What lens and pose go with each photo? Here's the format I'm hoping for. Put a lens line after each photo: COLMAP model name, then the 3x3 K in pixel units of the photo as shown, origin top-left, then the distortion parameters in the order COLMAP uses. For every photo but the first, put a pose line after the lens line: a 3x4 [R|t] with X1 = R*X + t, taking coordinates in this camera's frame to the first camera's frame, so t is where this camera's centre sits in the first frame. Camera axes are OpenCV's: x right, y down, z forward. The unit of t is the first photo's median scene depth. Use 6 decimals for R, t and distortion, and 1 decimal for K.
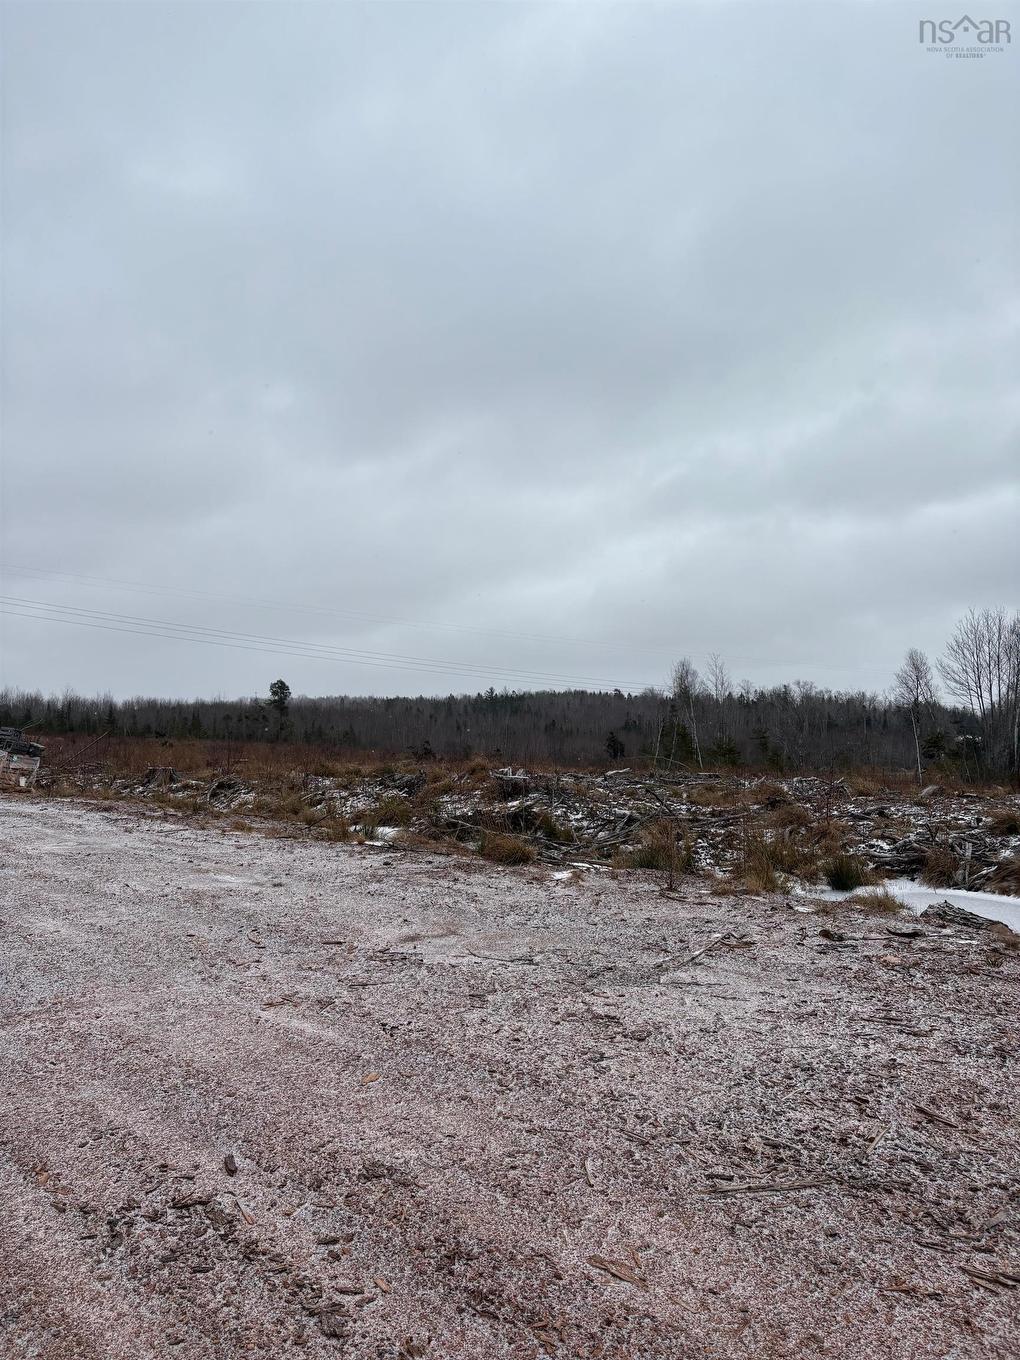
lens RADIAL K [[1023.8, 0, 507.6], [0, 1023.8, 685.6], [0, 0, 1]] dist [0.070860, -0.065833]
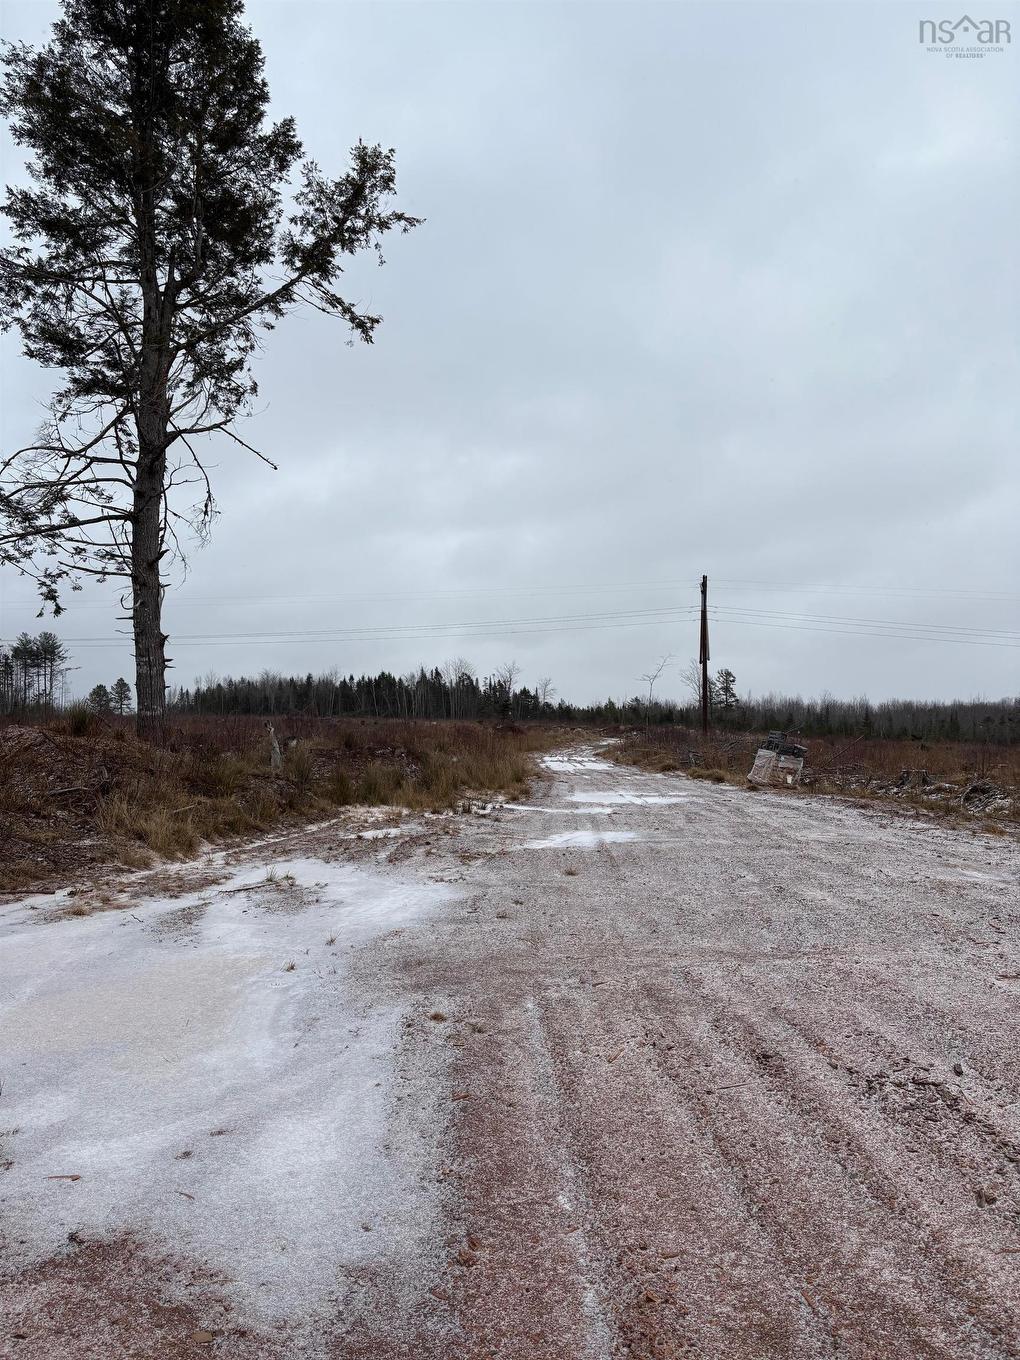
lens RADIAL K [[1023.8, 0, 507.1], [0, 1023.8, 684.1], [0, 0, 1]] dist [0.070860, -0.065833]
pose [[0.763402, -0.031102, -0.645175, 0.056534], [0.028519, 0.999489, -0.014438, -0.008305], [0.645294, -0.007378, 0.763899, -0.129313]]
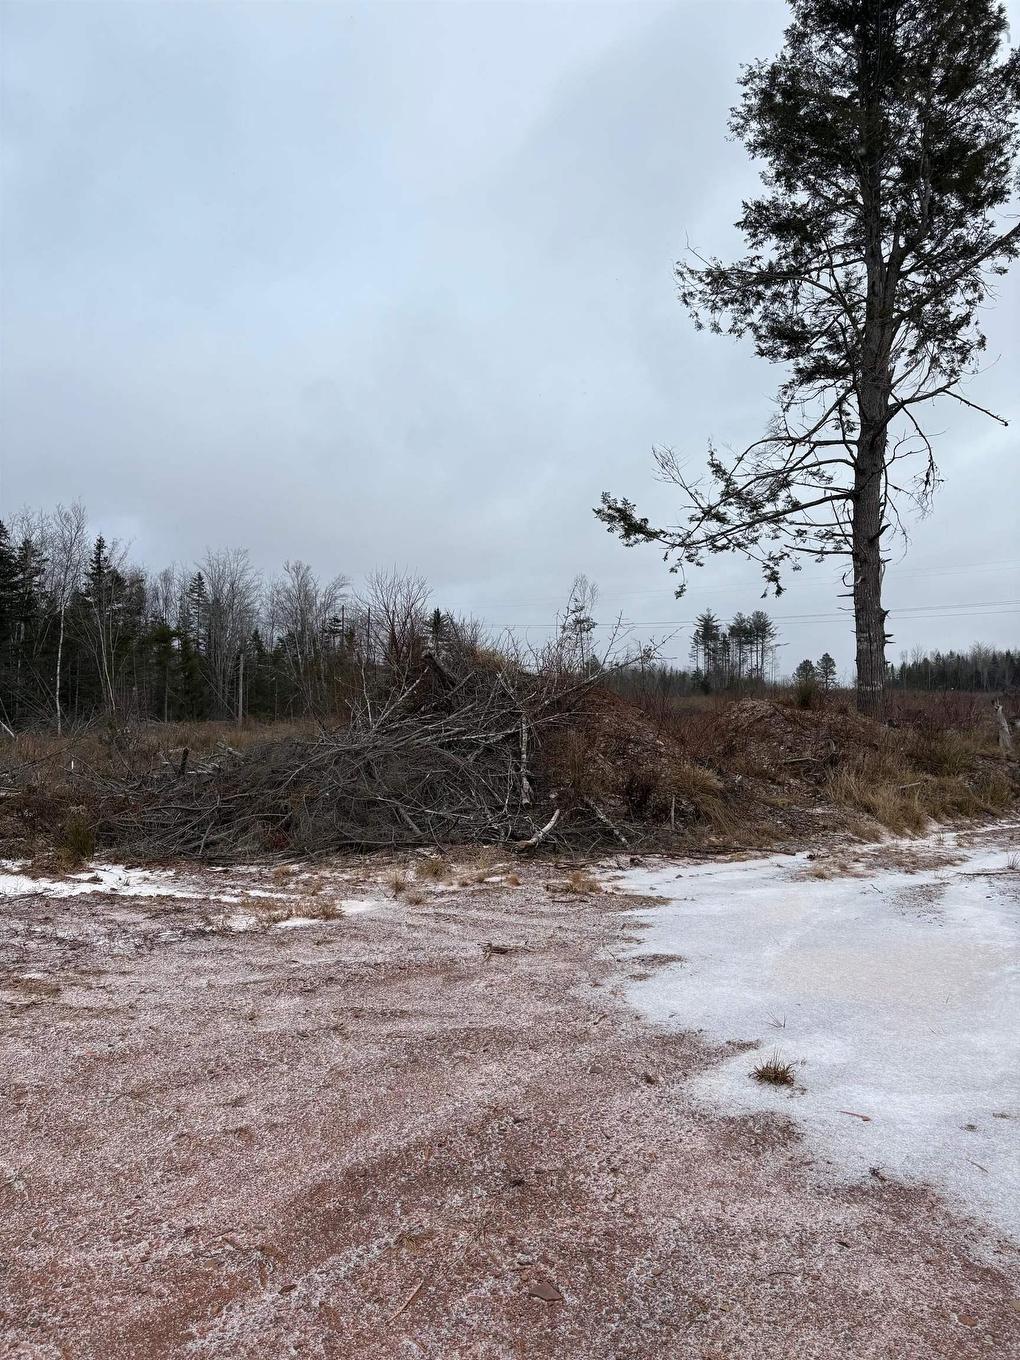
lens RADIAL K [[1023.8, 0, 506.9], [0, 1023.8, 684.2], [0, 0, 1]] dist [0.070860, -0.065833]
pose [[0.213224, -0.010881, -0.976943, 0.057888], [0.020897, 0.999760, -0.006575, -0.010084], [0.976780, -0.019013, 0.213400, -0.163443]]
